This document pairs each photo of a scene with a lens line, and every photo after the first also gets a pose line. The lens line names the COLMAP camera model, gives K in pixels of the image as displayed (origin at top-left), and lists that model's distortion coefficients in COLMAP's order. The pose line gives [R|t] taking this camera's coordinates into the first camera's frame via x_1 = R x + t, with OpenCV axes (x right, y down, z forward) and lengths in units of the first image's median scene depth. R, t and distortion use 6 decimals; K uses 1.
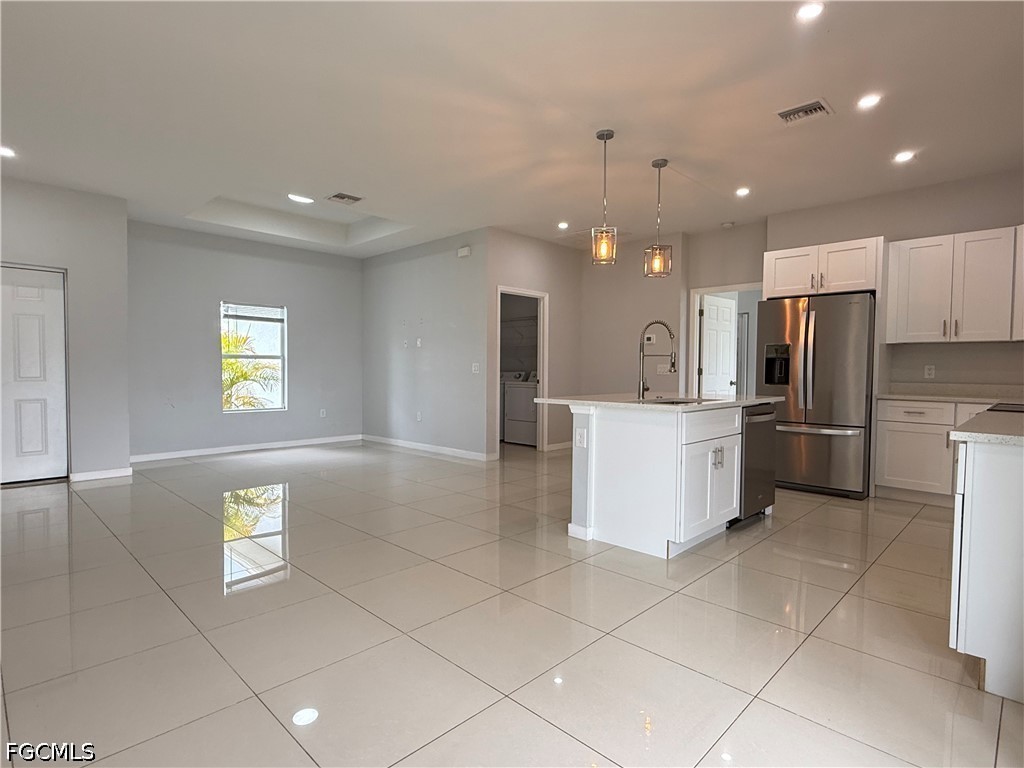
lens RADIAL K [[538.2, 0, 512.0], [0, 538.2, 384.0], [0, 0, 1]] dist [-0.003297, -0.000689]
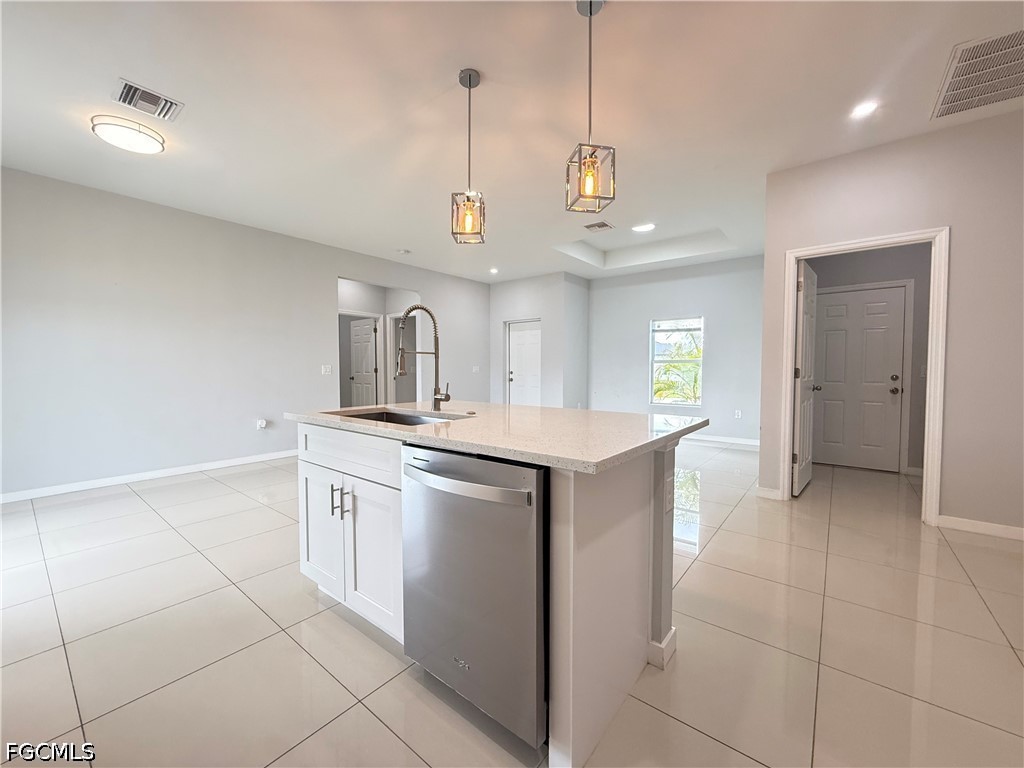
lens RADIAL K [[410.7, 0, 512.0], [0, 410.7, 384.0], [0, 0, 1]] dist [0.002643, 0.000069]
pose [[0.094131, 0.033246, -0.995005, 0.449164], [-0.031294, 0.999047, 0.030420, -0.015528], [0.995068, 0.028275, 0.095082, 0.563631]]
